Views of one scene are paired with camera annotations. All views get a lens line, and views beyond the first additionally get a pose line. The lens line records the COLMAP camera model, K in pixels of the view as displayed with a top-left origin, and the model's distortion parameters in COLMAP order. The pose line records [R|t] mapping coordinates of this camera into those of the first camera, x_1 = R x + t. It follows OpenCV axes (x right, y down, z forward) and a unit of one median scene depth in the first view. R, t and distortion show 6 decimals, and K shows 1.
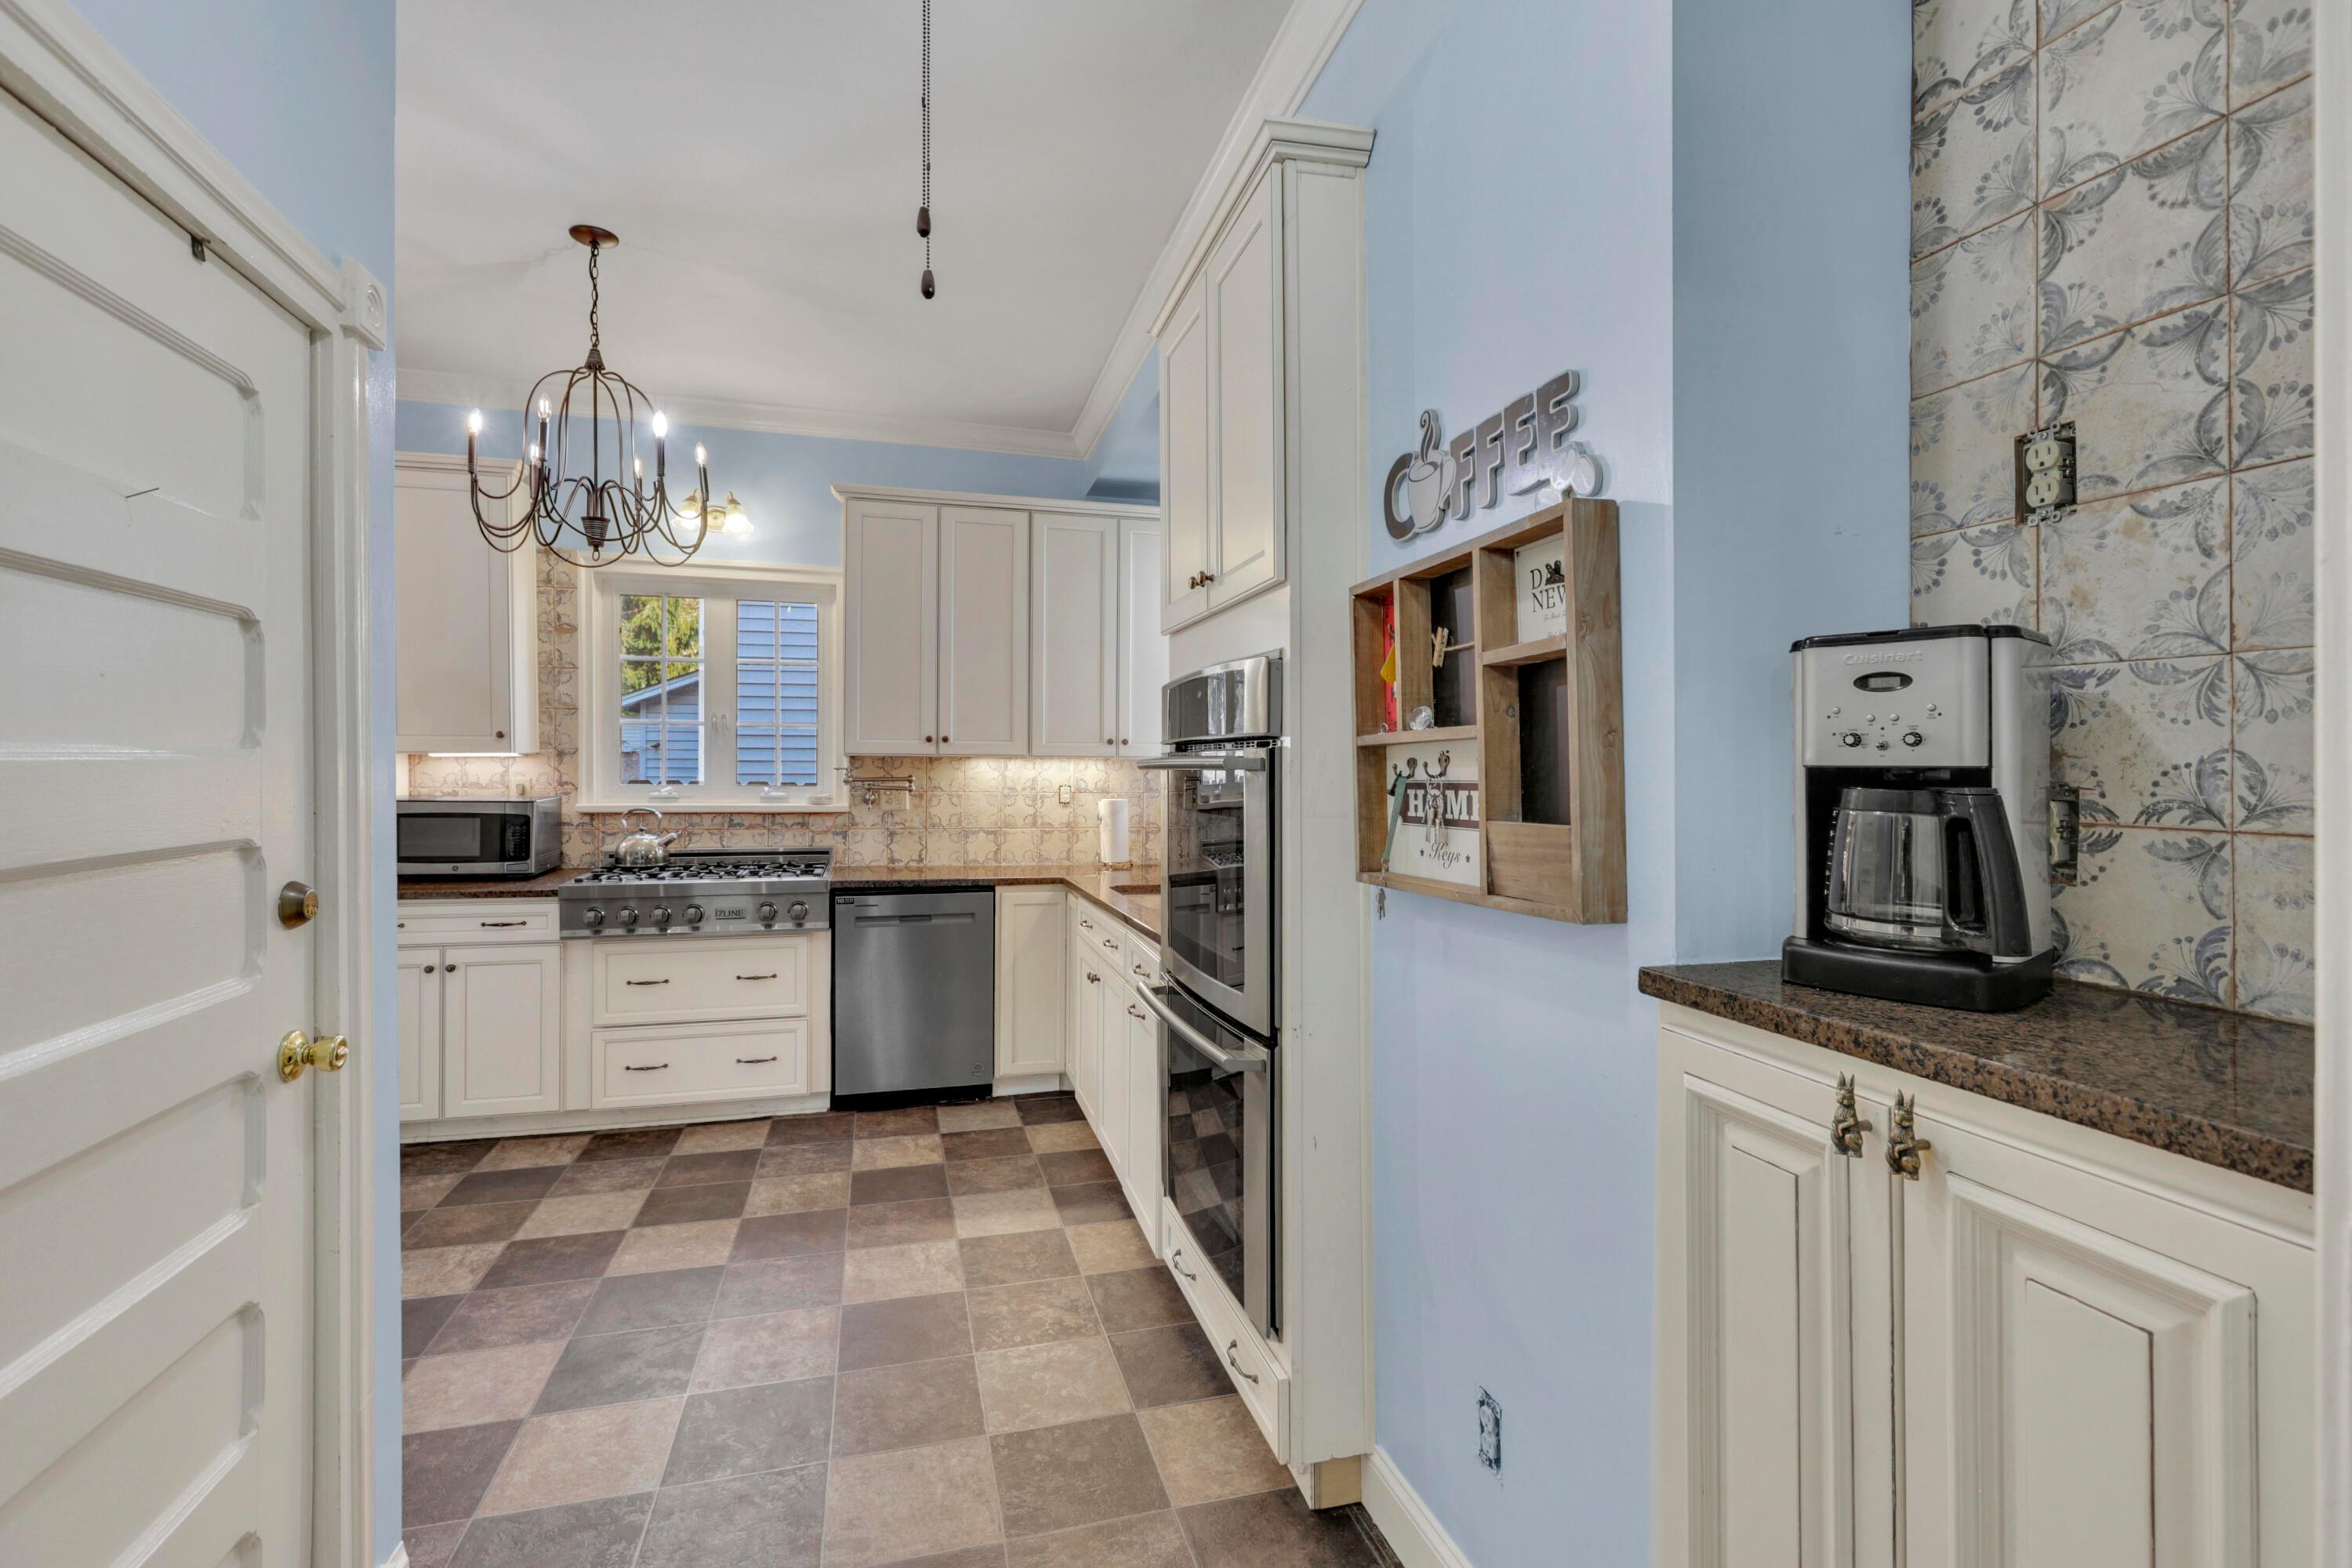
lens RADIAL K [[1056.9, 0, 1171.2], [0, 1056.9, 794.7], [0, 0, 1]] dist [0.003465, 0.000040]
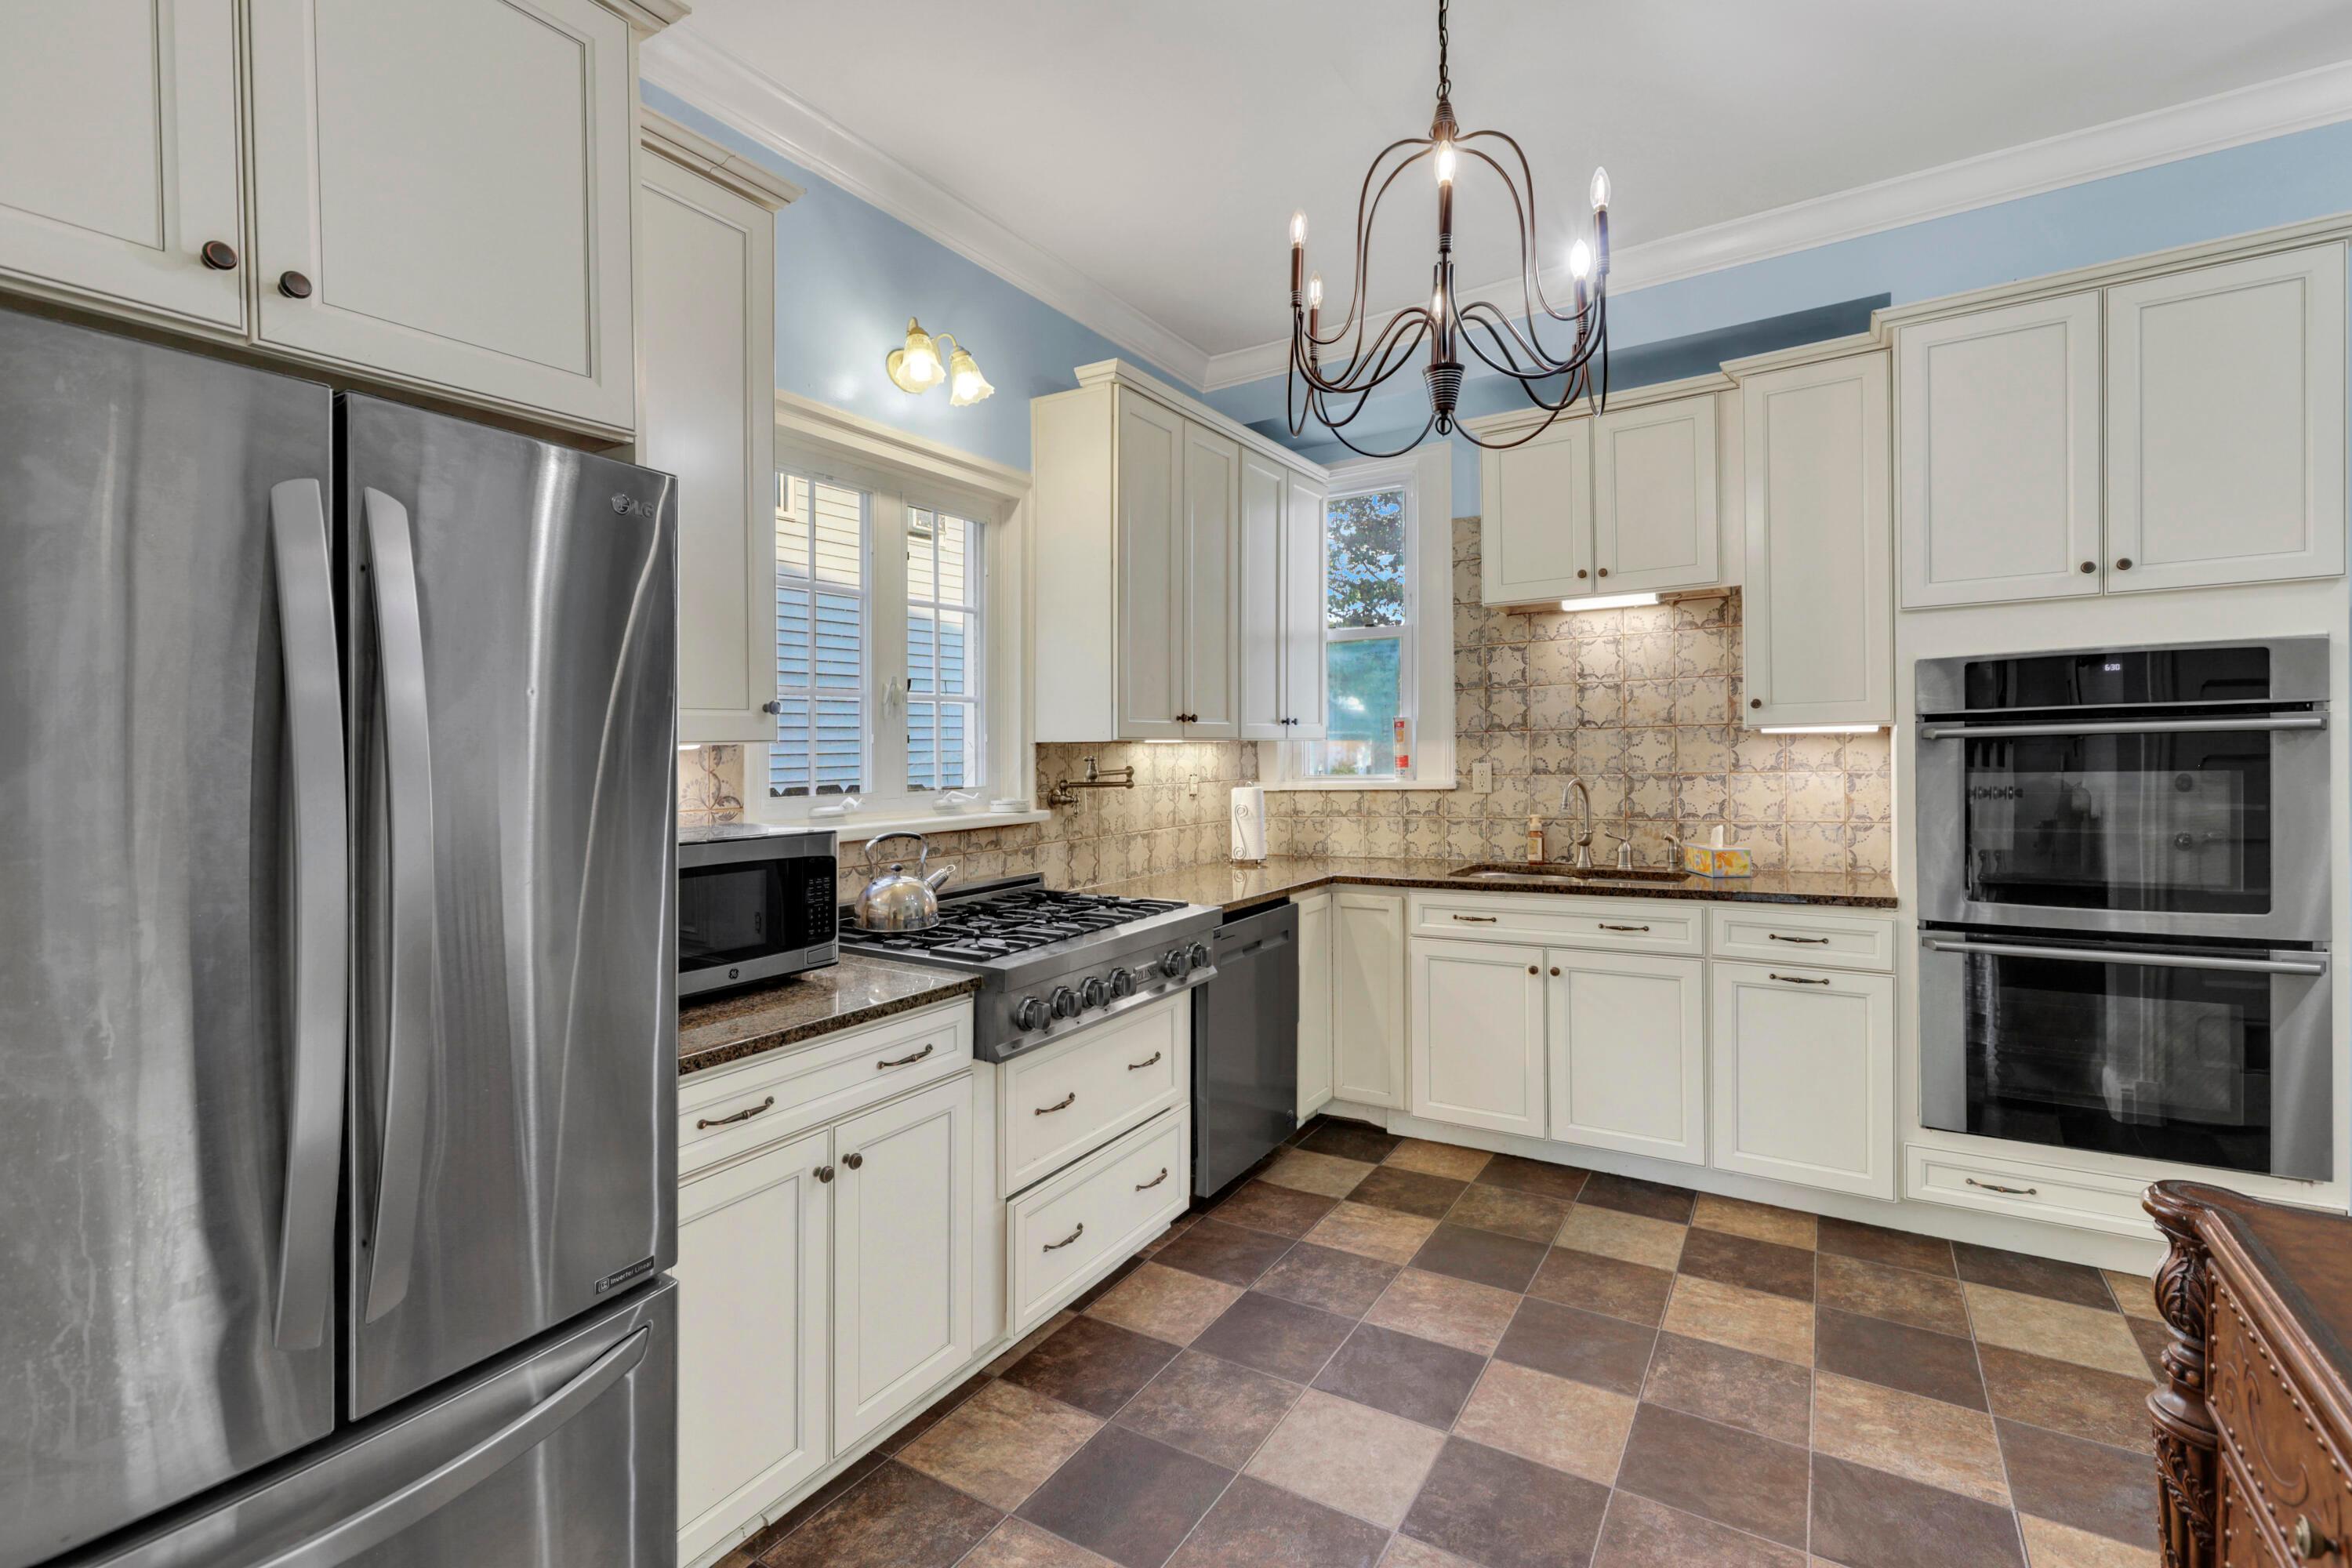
lens RADIAL K [[1056.9, 0, 1170.7], [0, 1056.9, 792.4], [0, 0, 1]] dist [0.003465, 0.000040]
pose [[0.735158, -0.048345, 0.676170, -0.873992], [0.042862, 0.998773, 0.024810, -0.020456], [-0.676539, 0.010742, 0.736328, 0.497223]]
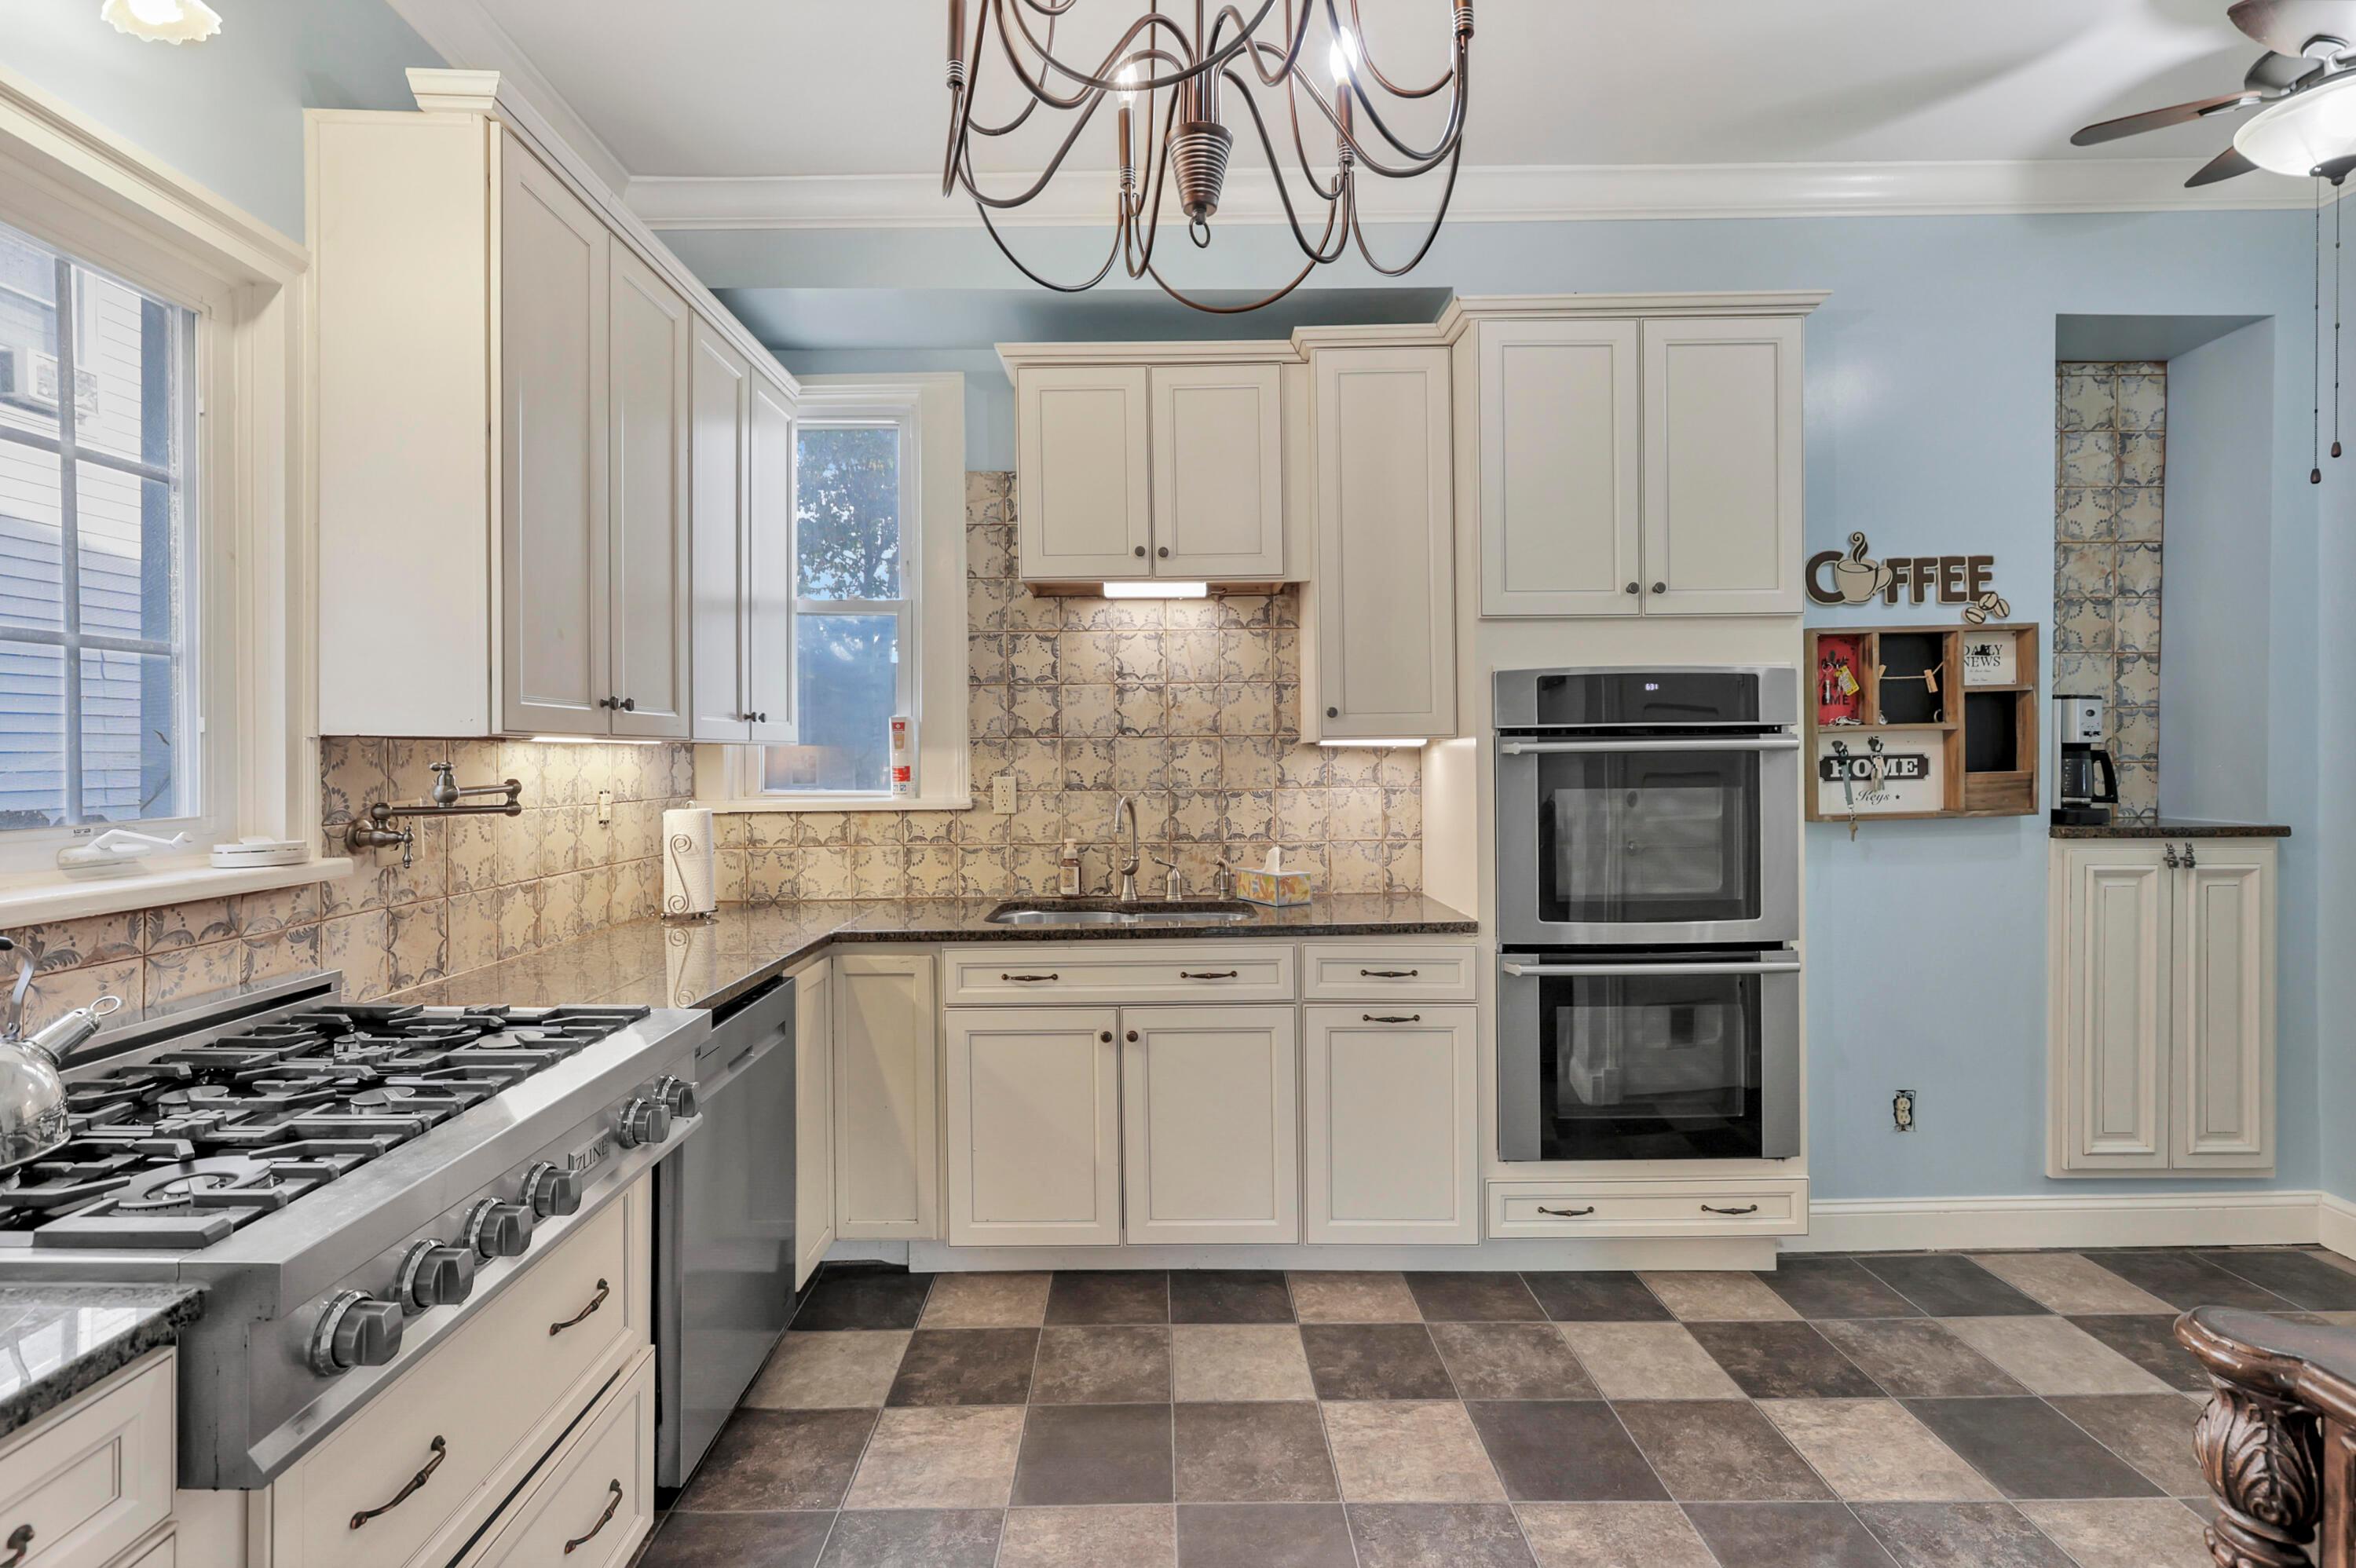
lens RADIAL K [[1072.2, 0, 1152.4], [0, 1072.2, 792.2], [0, 0, 1]] dist [-0.000807, 0.000766]
pose [[0.262683, -0.042795, 0.963933, -0.735932], [0.032218, 0.998848, 0.035565, -0.024323], [-0.964344, 0.021714, 0.263759, 0.720361]]
